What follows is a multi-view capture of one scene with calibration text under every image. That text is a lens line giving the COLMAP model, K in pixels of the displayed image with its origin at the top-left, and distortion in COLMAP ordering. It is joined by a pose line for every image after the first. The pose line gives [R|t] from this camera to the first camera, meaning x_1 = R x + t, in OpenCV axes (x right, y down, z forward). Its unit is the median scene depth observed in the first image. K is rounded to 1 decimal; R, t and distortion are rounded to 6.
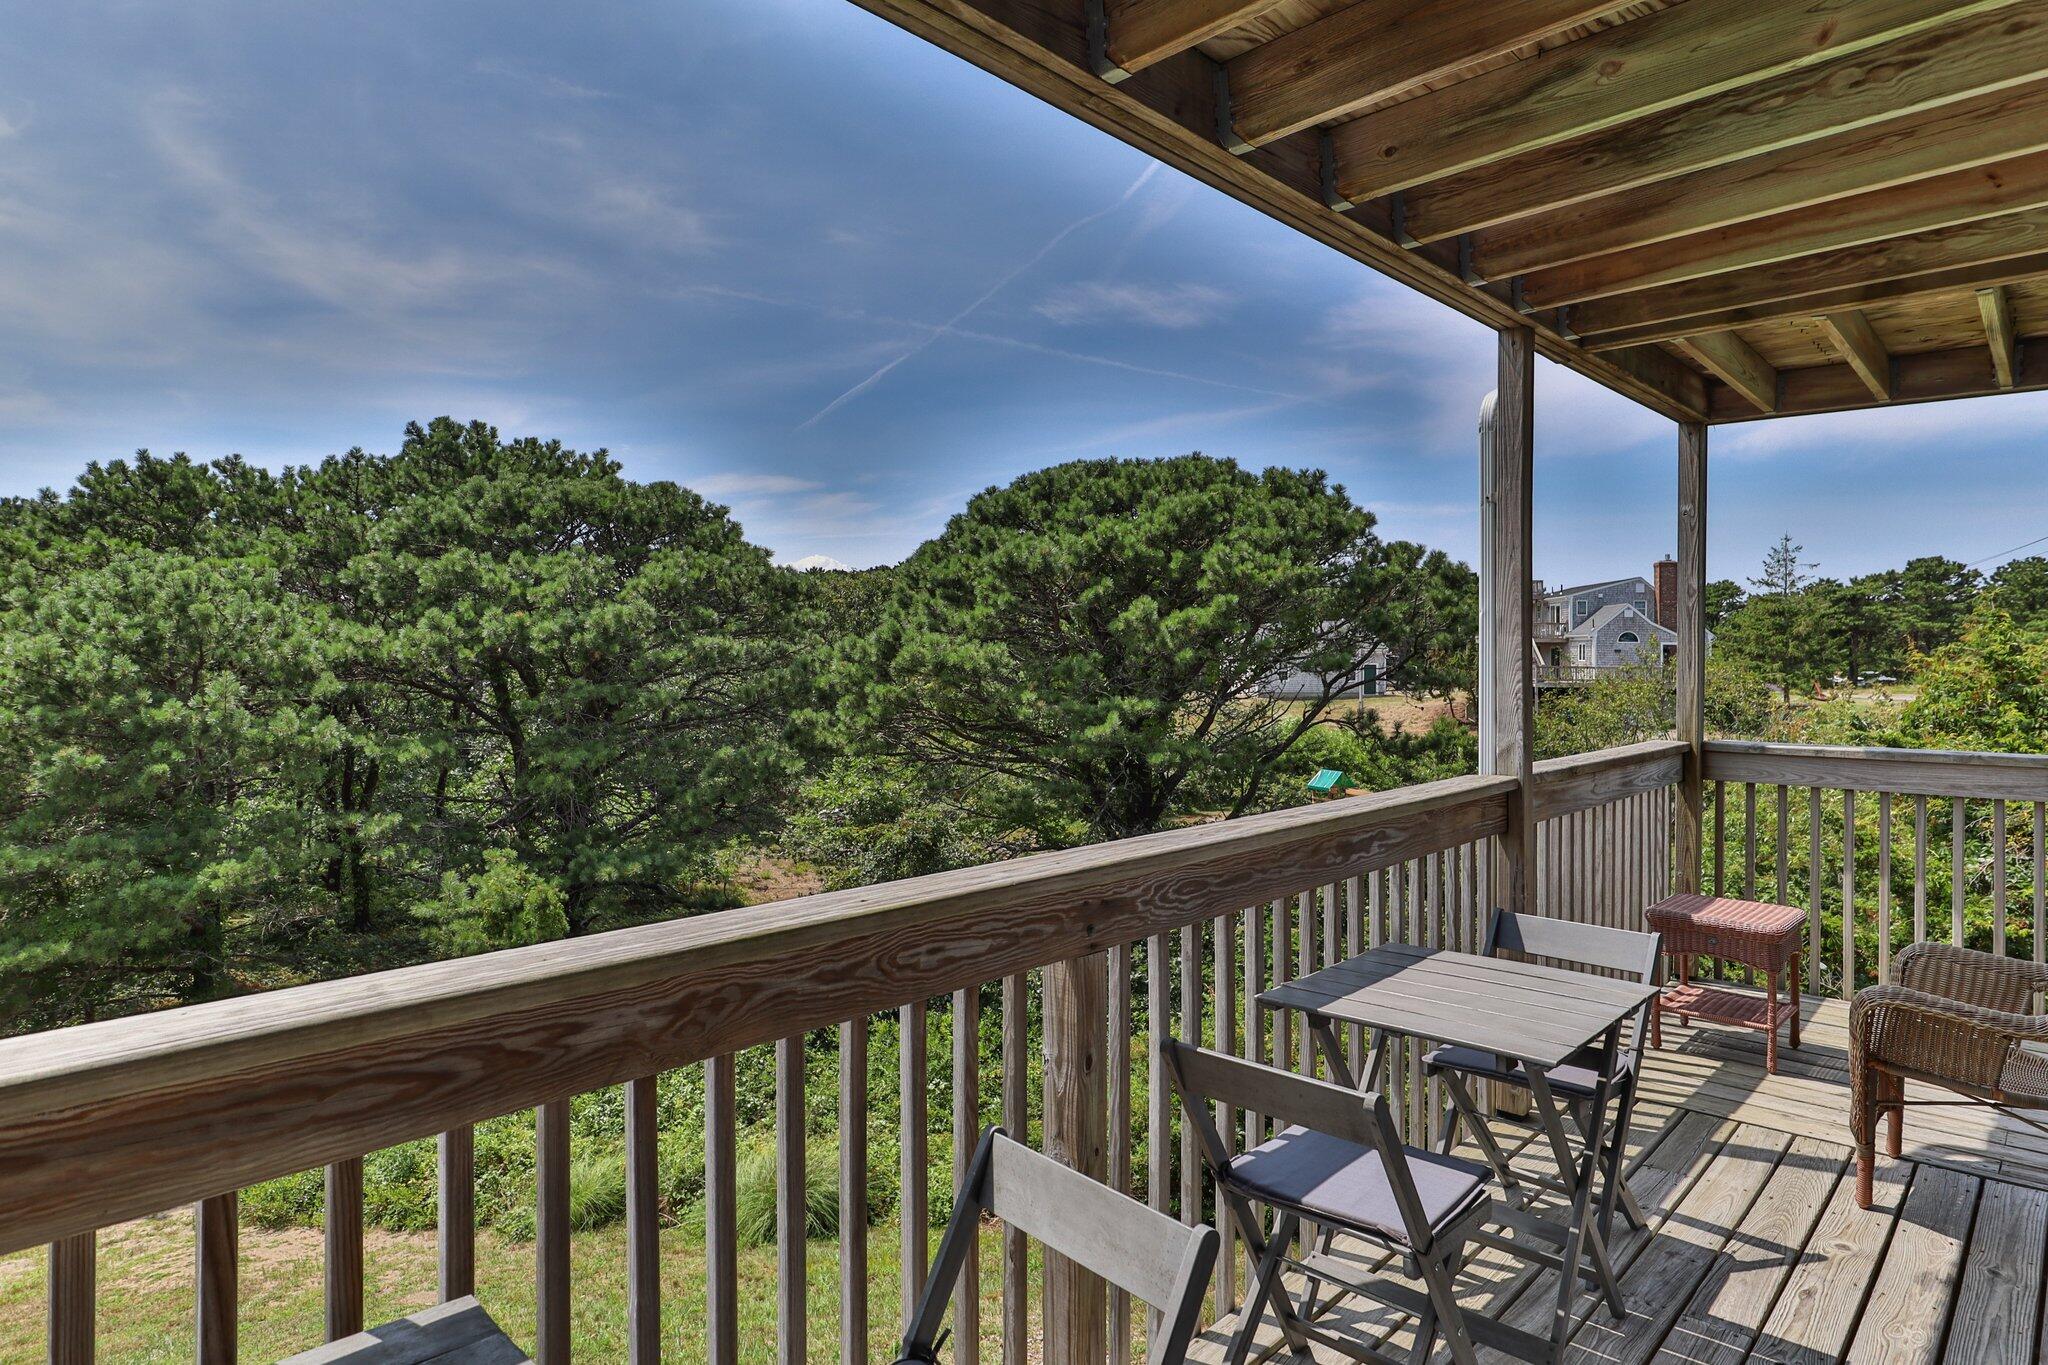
lens RADIAL K [[1153.8, 0, 1020.4], [0, 1153.8, 672.8], [0, 0, 1]] dist [-0.020482, 0.000760]
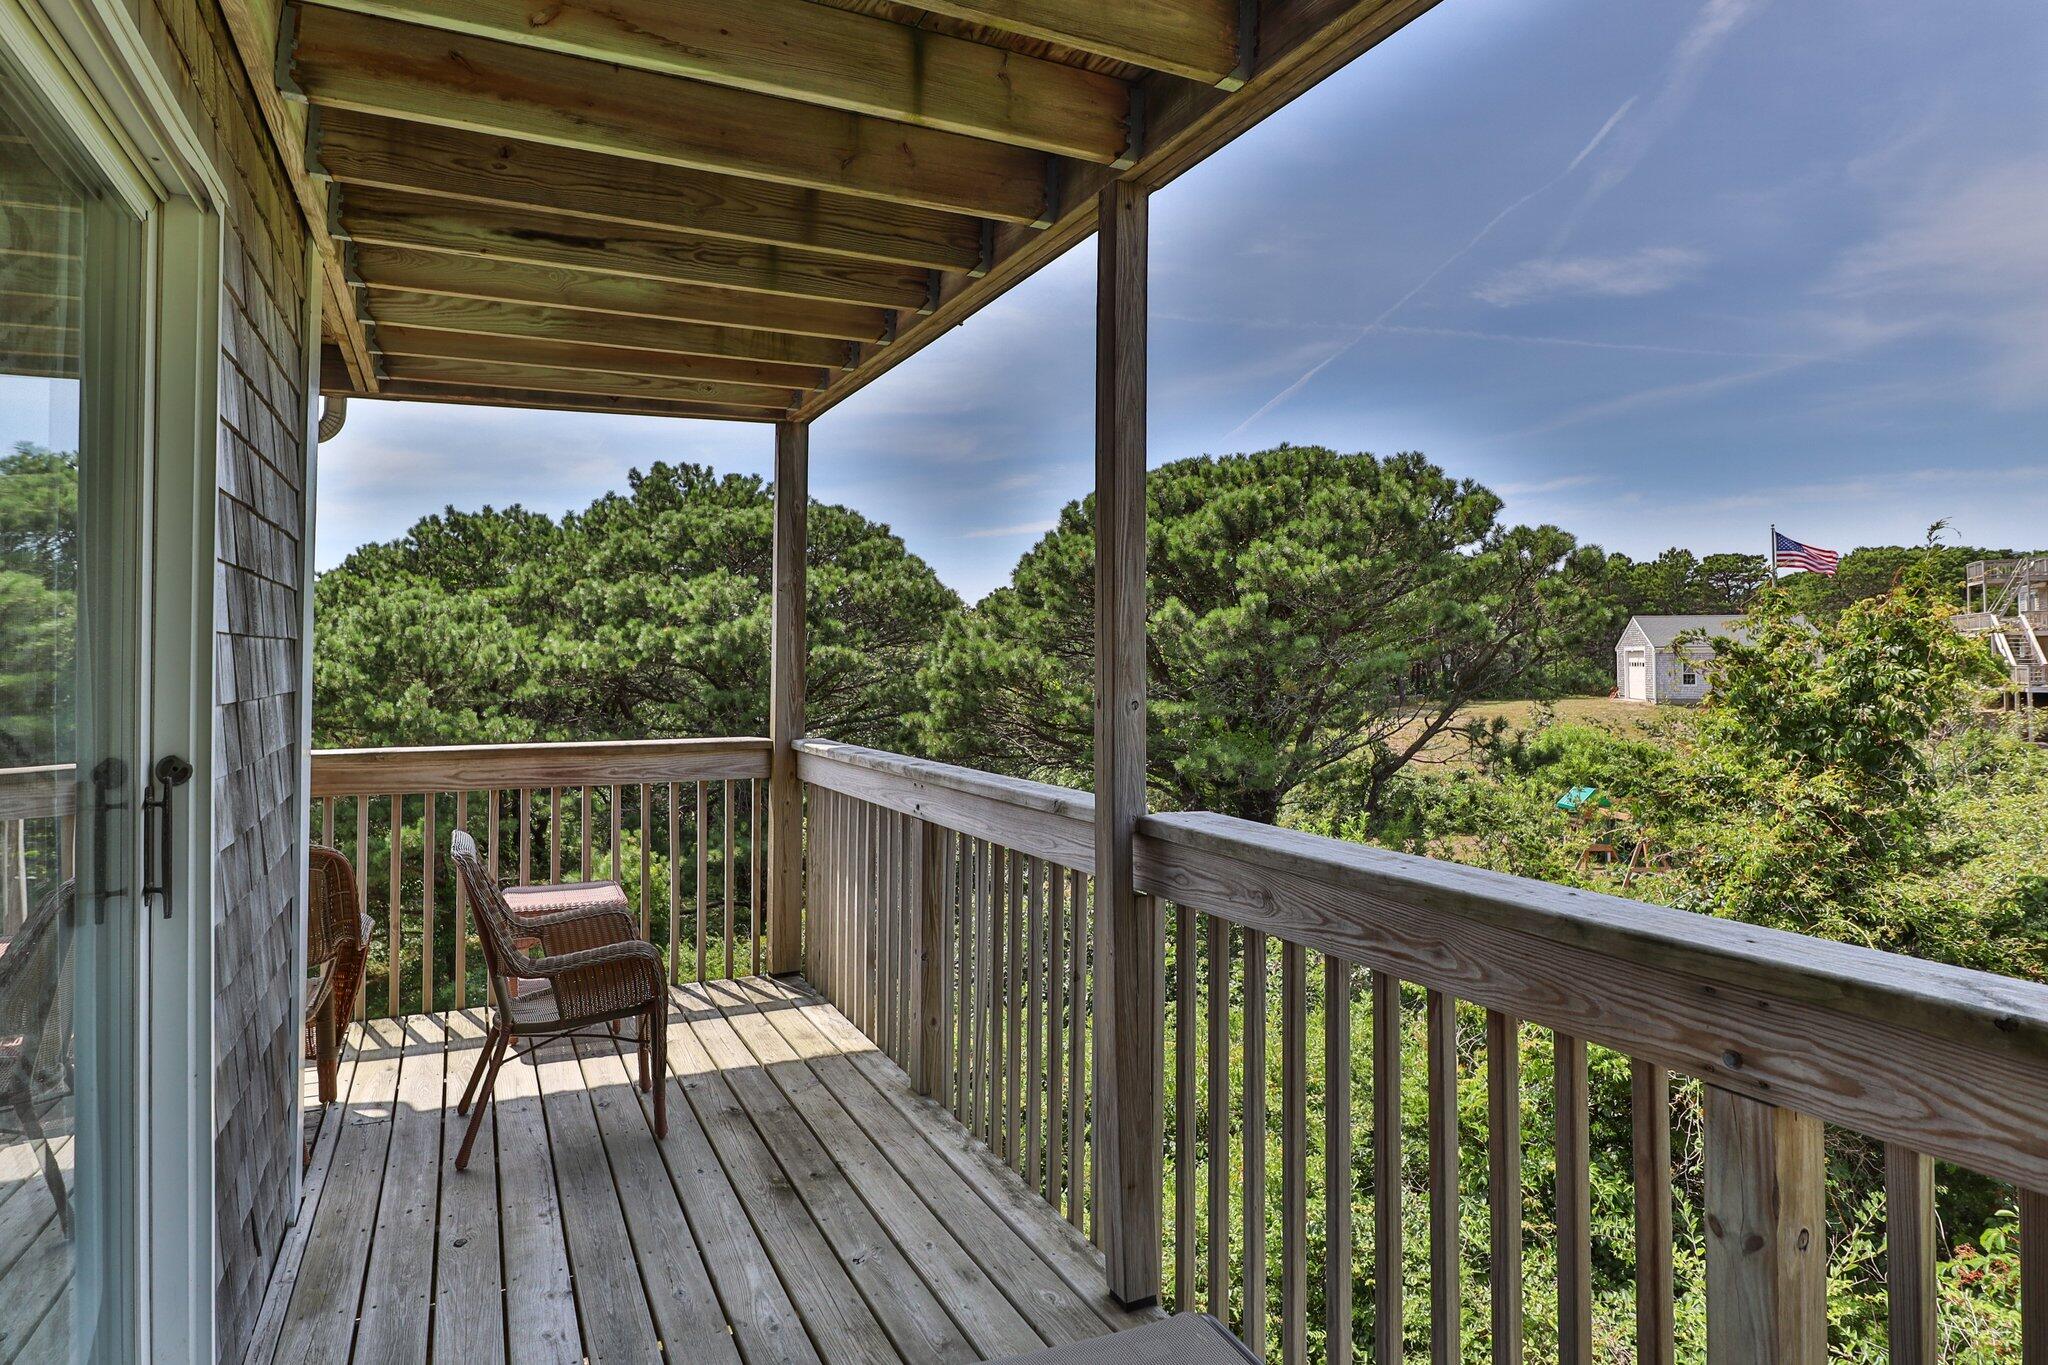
lens RADIAL K [[1140.5, 0, 1021.7], [0, 1140.5, 643.8], [0, 0, 1]] dist [-0.023492, 0.000376]
pose [[0.937644, -0.015817, -0.347236, 0.300877], [0.005897, 0.999544, -0.029607, 0.000092], [0.347546, 0.025713, 0.937310, 0.047053]]
